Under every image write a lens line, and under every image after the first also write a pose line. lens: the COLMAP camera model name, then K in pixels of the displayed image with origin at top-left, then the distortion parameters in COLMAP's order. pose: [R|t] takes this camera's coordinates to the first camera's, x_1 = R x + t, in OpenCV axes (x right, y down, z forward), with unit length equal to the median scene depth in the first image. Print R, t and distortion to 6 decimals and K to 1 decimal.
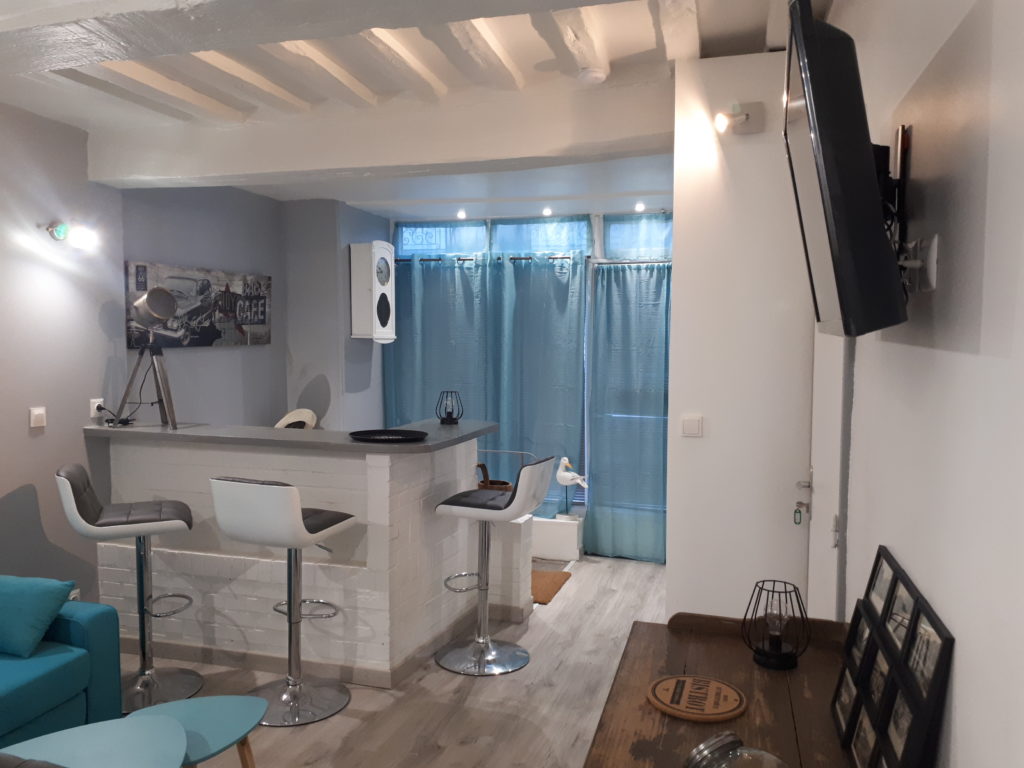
lens RADIAL K [[884.1, 0, 512.0], [0, 884.1, 384.0], [0, 0, 1]] dist [0.075834, -0.001385]
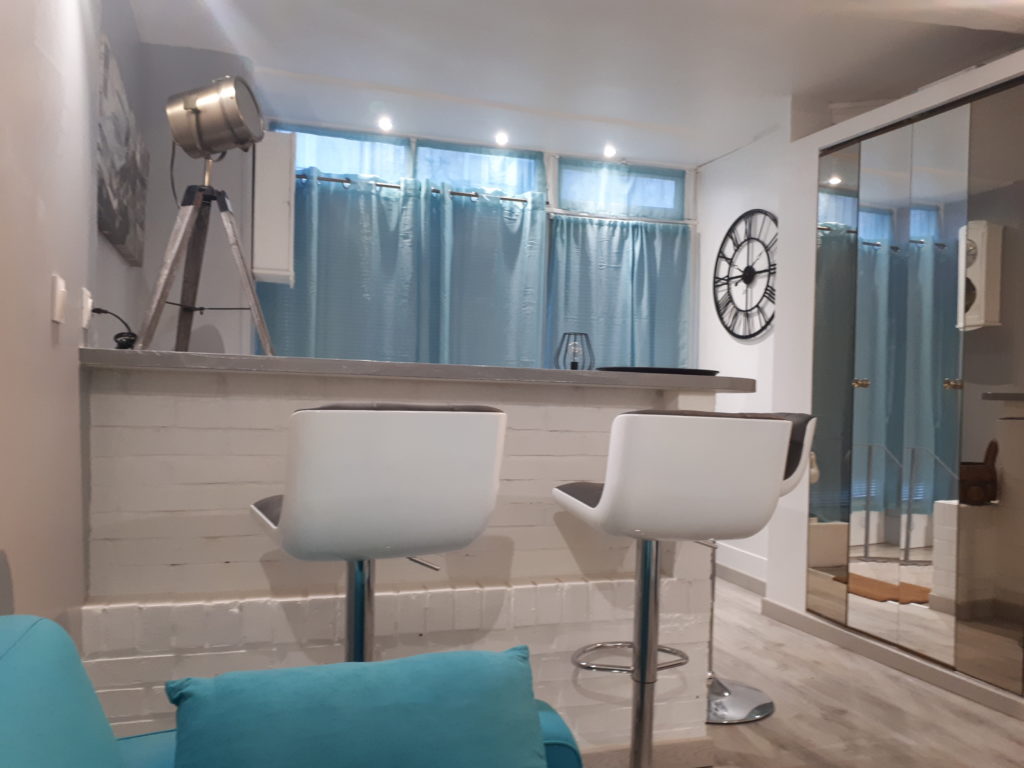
lens RADIAL K [[884.1, 0, 512.0], [0, 884.1, 384.0], [0, 0, 1]] dist [0.075834, -0.001385]
pose [[0.779811, 0.022864, 0.625598, -0.446222], [0.017231, 0.998170, -0.057958, 0.070388], [-0.625778, 0.055976, 0.777990, 0.389624]]
